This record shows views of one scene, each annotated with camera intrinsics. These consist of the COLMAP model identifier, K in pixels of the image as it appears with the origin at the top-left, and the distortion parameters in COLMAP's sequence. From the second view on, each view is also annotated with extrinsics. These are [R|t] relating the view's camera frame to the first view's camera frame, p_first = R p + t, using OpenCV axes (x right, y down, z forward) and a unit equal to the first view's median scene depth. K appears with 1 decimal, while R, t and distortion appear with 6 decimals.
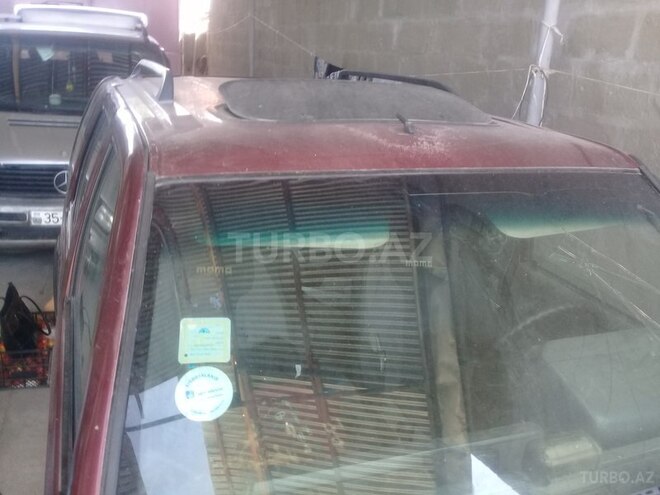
lens RADIAL K [[602.5, 0, 330.0], [0, 602.5, 247.5], [0, 0, 1]] dist [0.046212, -0.135645]
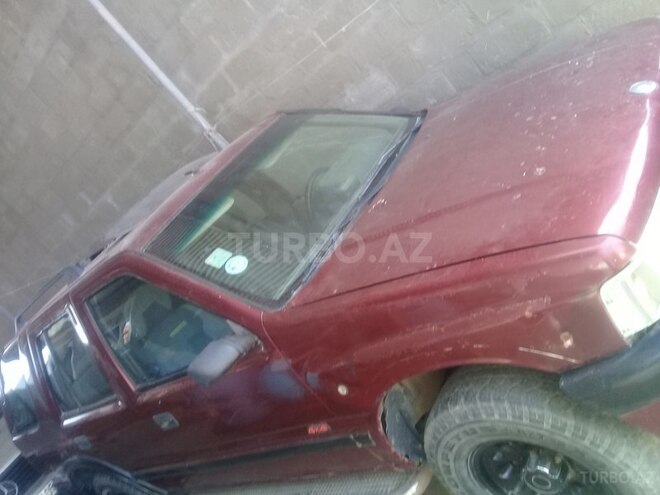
lens RADIAL K [[602.5, 0, 330.0], [0, 602.5, 247.5], [0, 0, 1]] dist [0.046212, -0.135645]
pose [[0.574774, -0.728030, 0.373640, -0.314291], [0.791680, 0.610259, -0.028772, 0.210359], [-0.207070, 0.312341, 0.927128, -0.503114]]
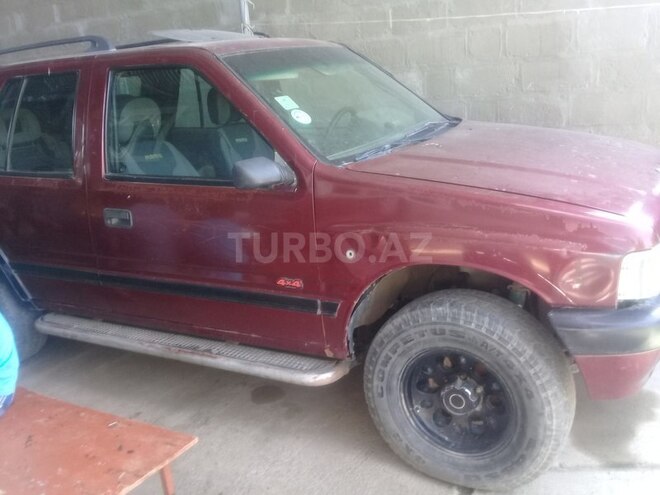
lens RADIAL K [[602.5, 0, 330.0], [0, 602.5, 247.5], [0, 0, 1]] dist [0.046212, -0.135645]
pose [[0.735484, -0.320330, 0.597036, -0.699953], [0.336456, 0.937528, 0.088537, 0.217164], [-0.588099, 0.135759, 0.797313, -0.406171]]
